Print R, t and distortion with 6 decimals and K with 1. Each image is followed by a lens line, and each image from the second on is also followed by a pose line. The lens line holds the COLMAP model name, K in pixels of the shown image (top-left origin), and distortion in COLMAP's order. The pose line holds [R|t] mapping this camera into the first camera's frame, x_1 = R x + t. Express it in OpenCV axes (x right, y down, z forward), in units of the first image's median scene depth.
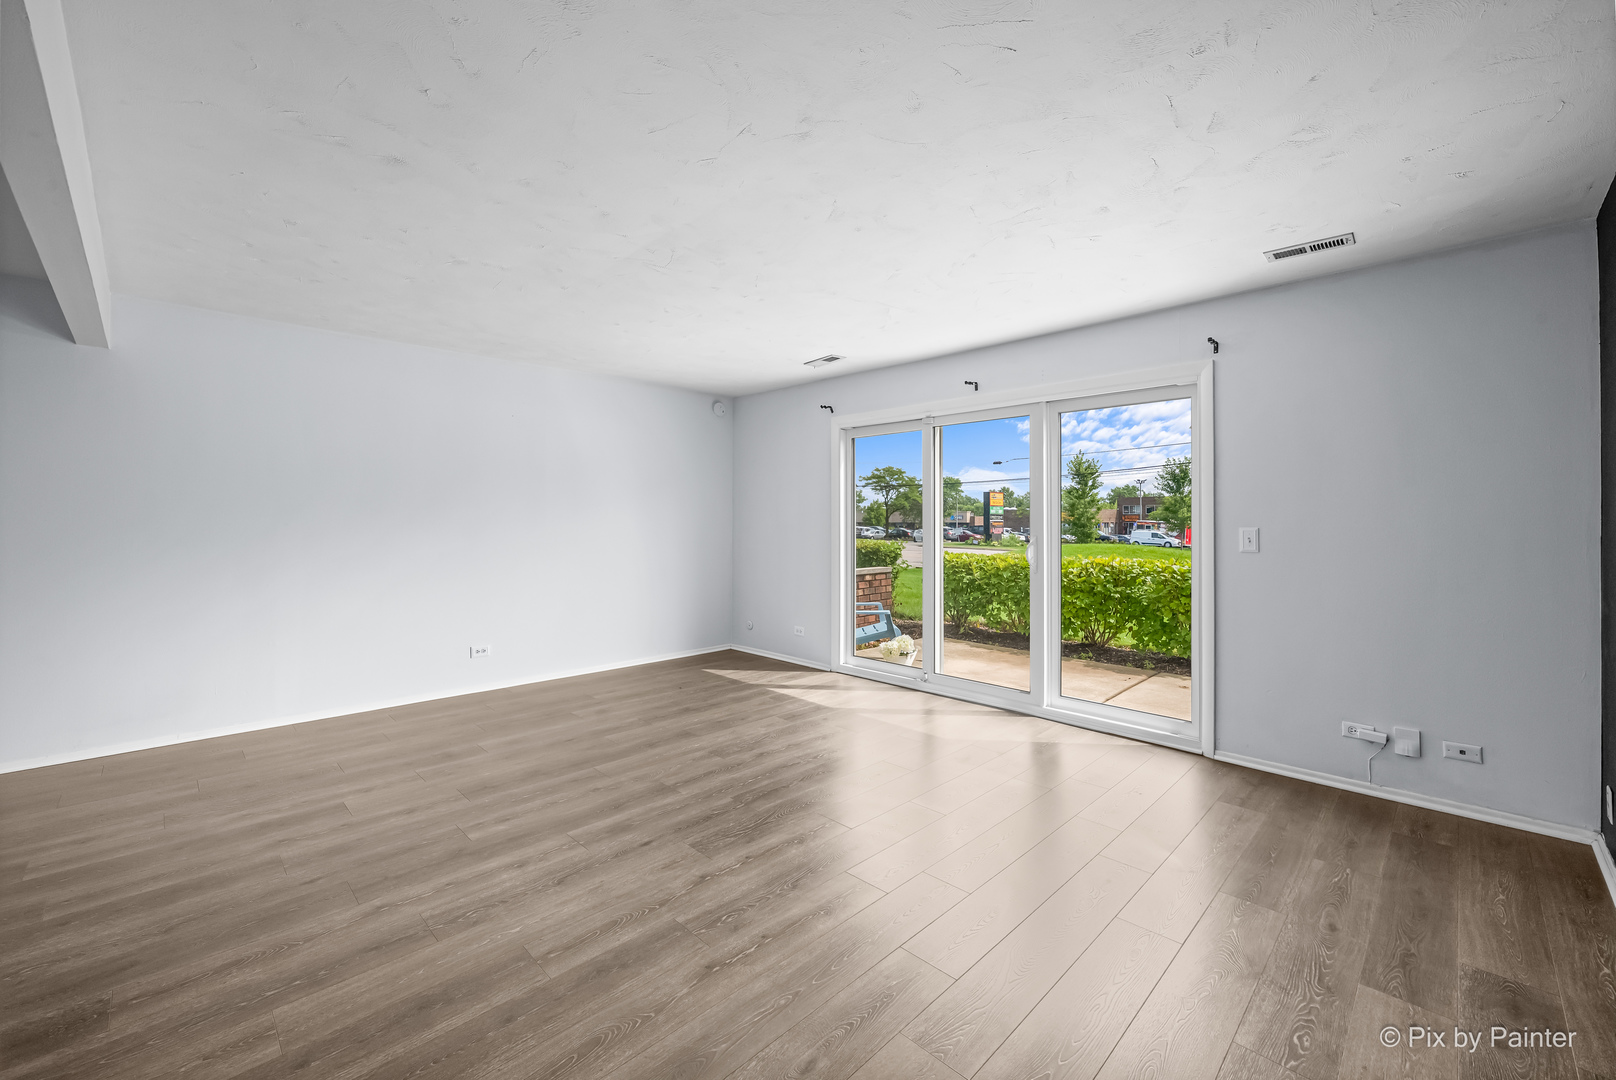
lens RADIAL K [[648.0, 0, 814.3], [0, 648.0, 516.2], [0, 0, 1]] dist [0.000362, 0.000066]
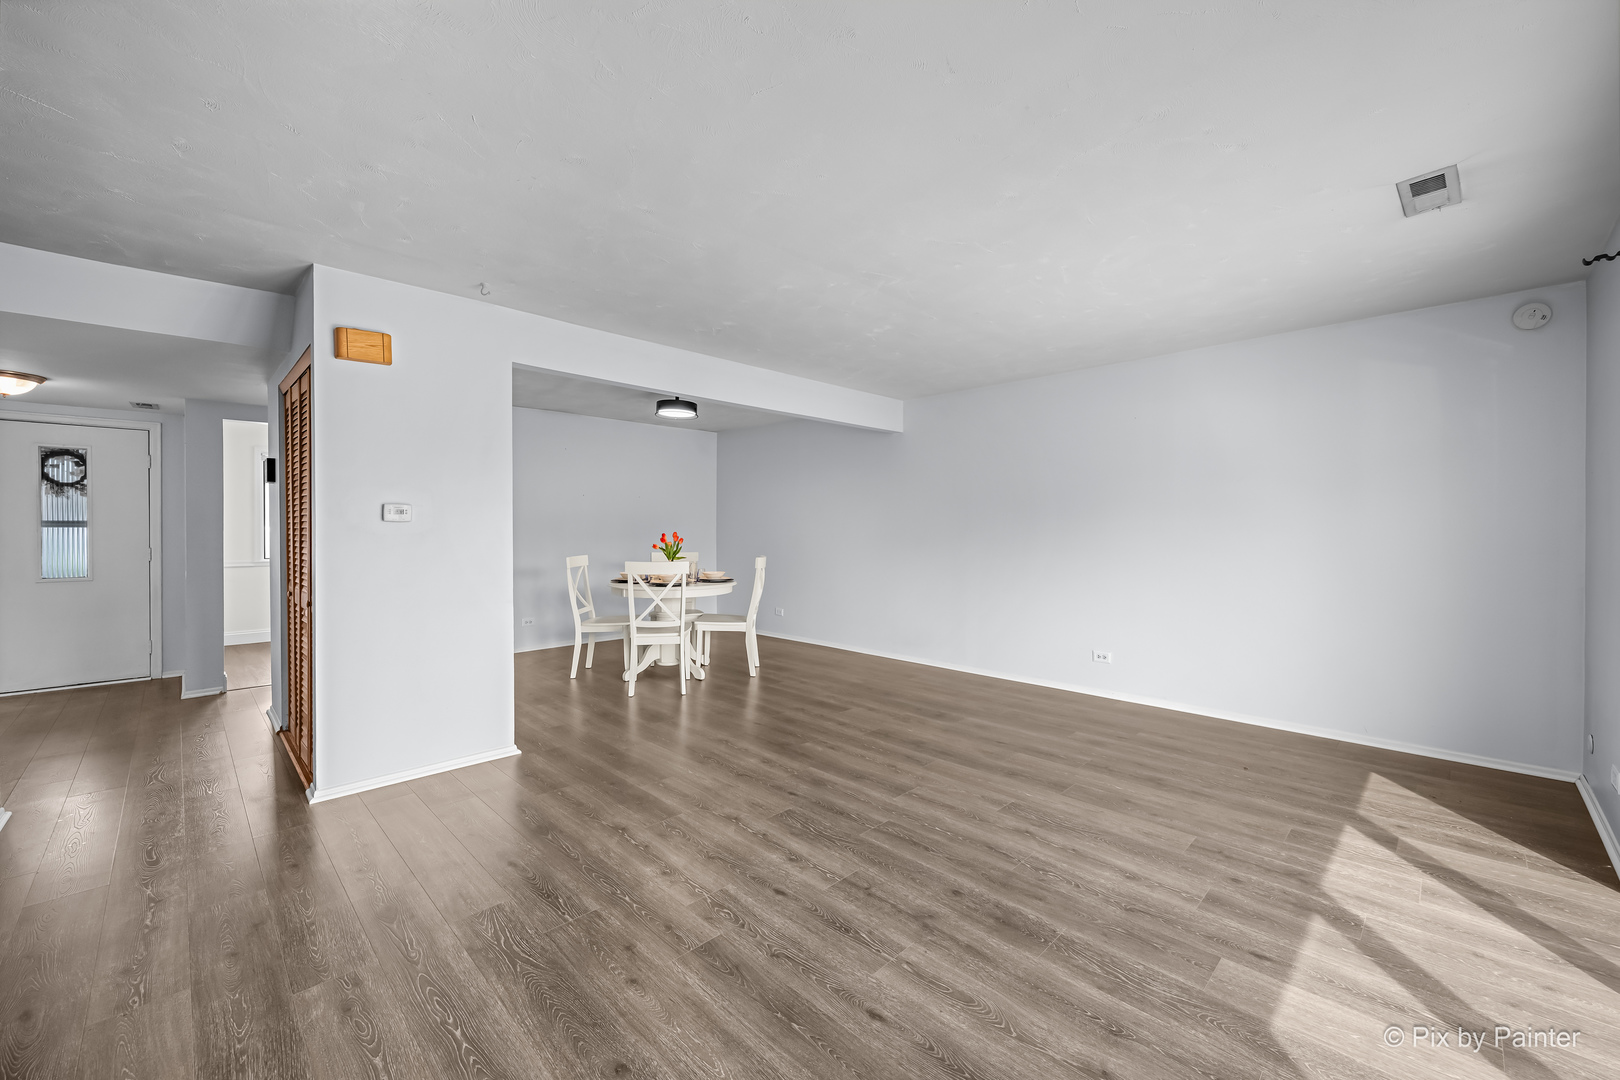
lens RADIAL K [[649.6, 0, 814.0], [0, 649.6, 532.9], [0, 0, 1]] dist [0.000362, 0.000066]
pose [[-0.004345, 0.005661, -0.999975, 0.667462], [0.005074, 0.999971, 0.005638, 0.008063], [0.999978, -0.005050, -0.004374, 0.735440]]
